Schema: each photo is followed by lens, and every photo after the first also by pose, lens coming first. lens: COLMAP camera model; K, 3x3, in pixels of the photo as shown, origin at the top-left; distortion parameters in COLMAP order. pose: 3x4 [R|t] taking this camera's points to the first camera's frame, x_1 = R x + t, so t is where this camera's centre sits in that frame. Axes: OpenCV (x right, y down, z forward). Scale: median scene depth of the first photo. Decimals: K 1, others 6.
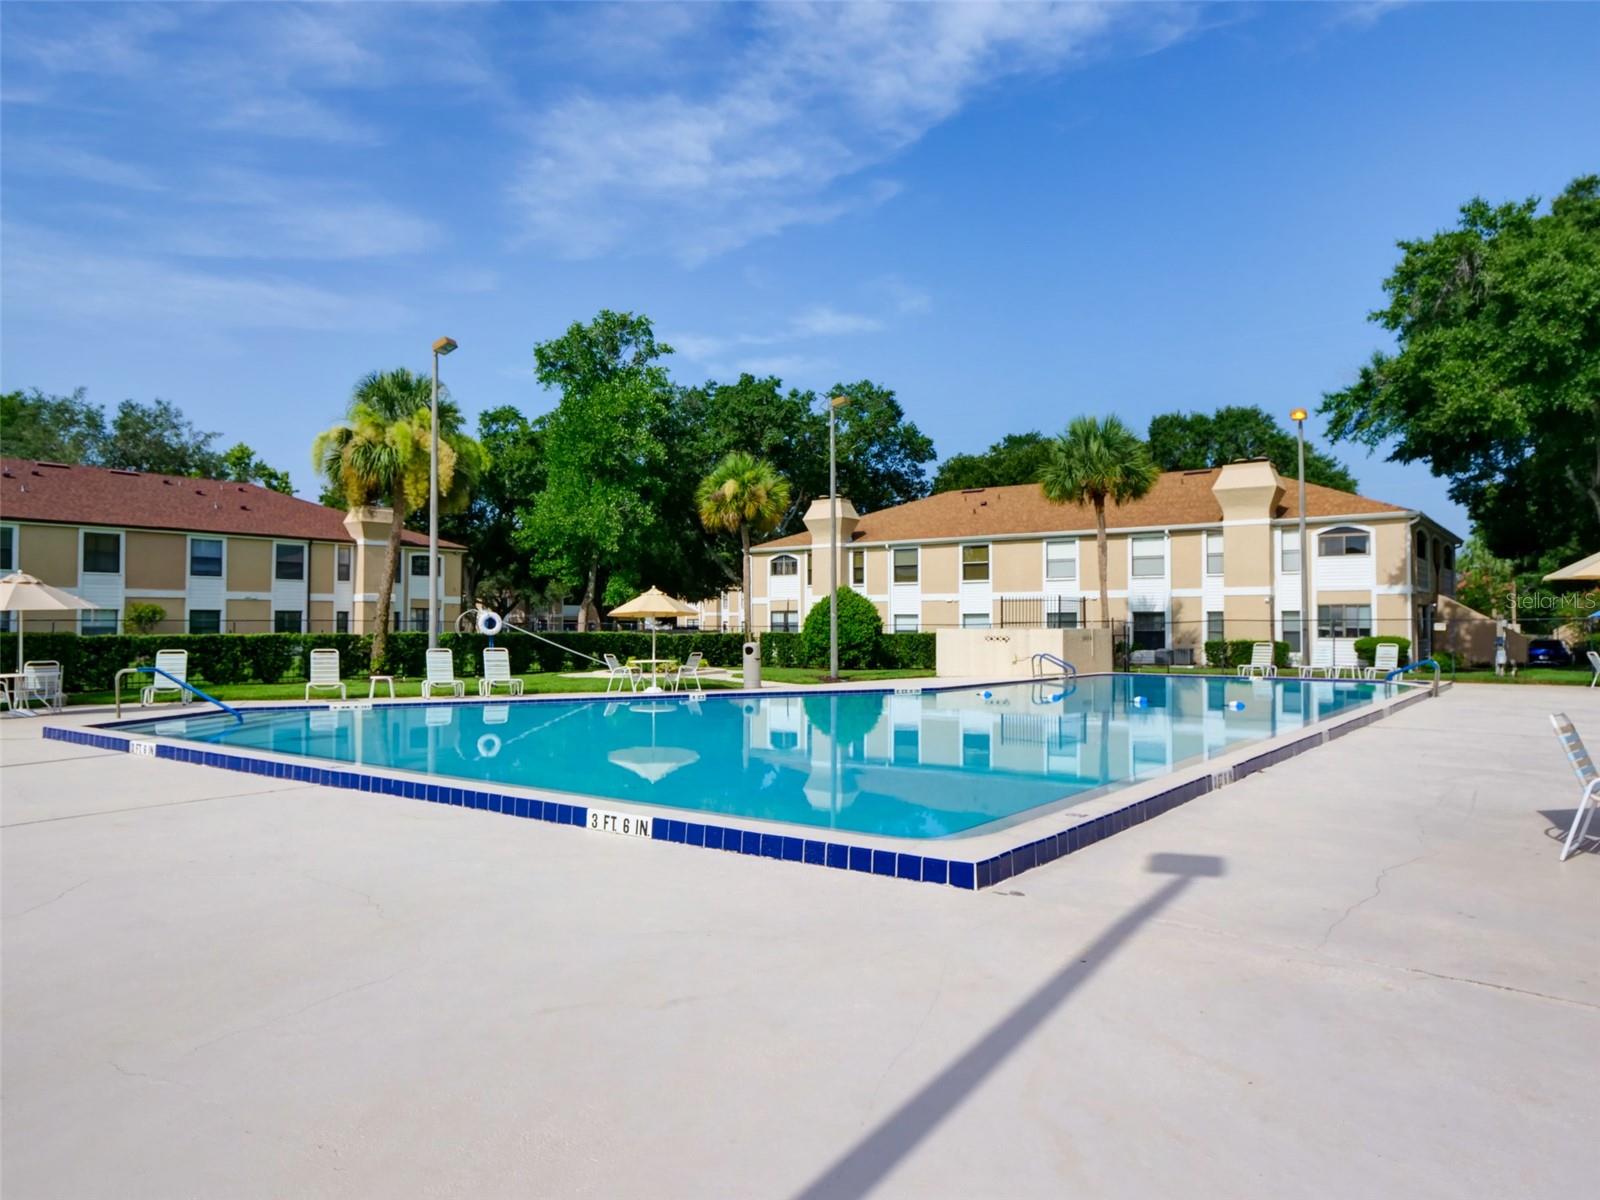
lens RADIAL K [[1066.3, 0, 800.0], [0, 1066.3, 600.0], [0, 0, 1]] dist [0.009619, 0.000969]
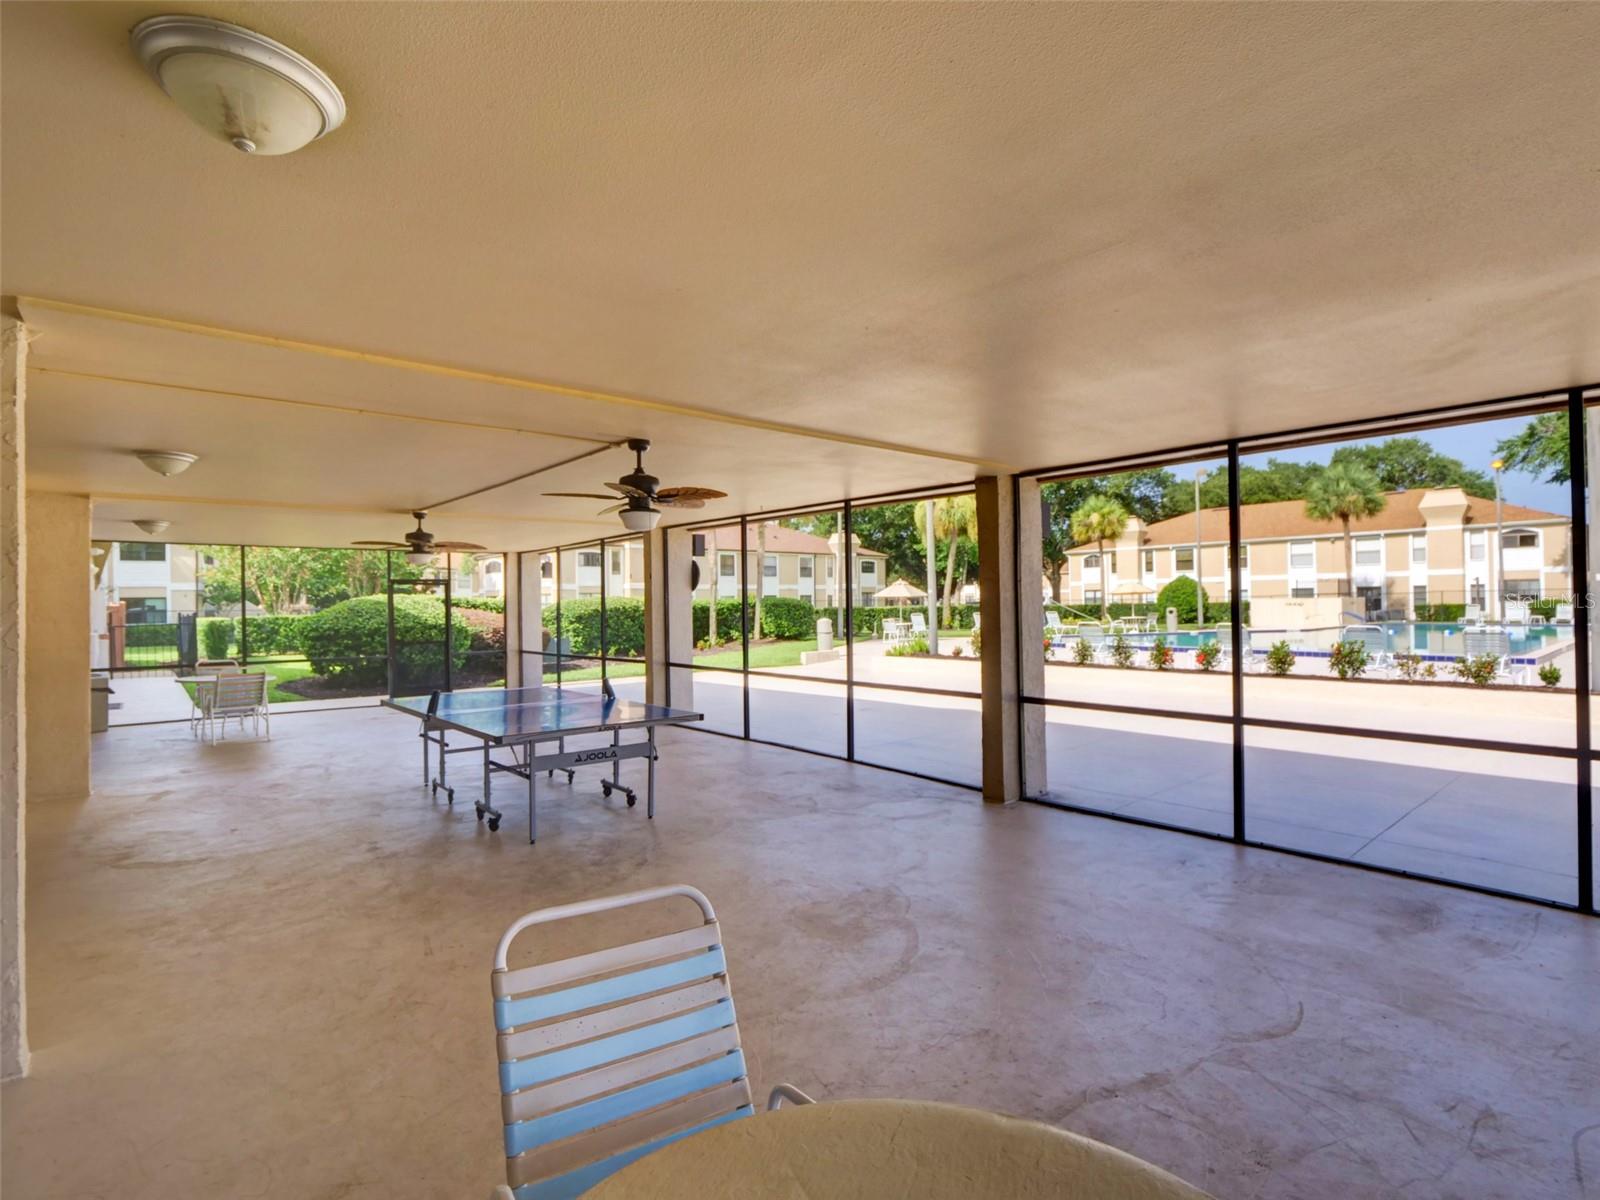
lens RADIAL K [[779.3, 0, 800.0], [0, 779.3, 600.0], [0, 0, 1]] dist [-0.012624, 0.000563]
pose [[0.974453, -0.015293, -0.224069, -0.232086], [0.020182, 0.999605, 0.019544, -0.008206], [0.223682, -0.023567, 0.974377, -0.290585]]
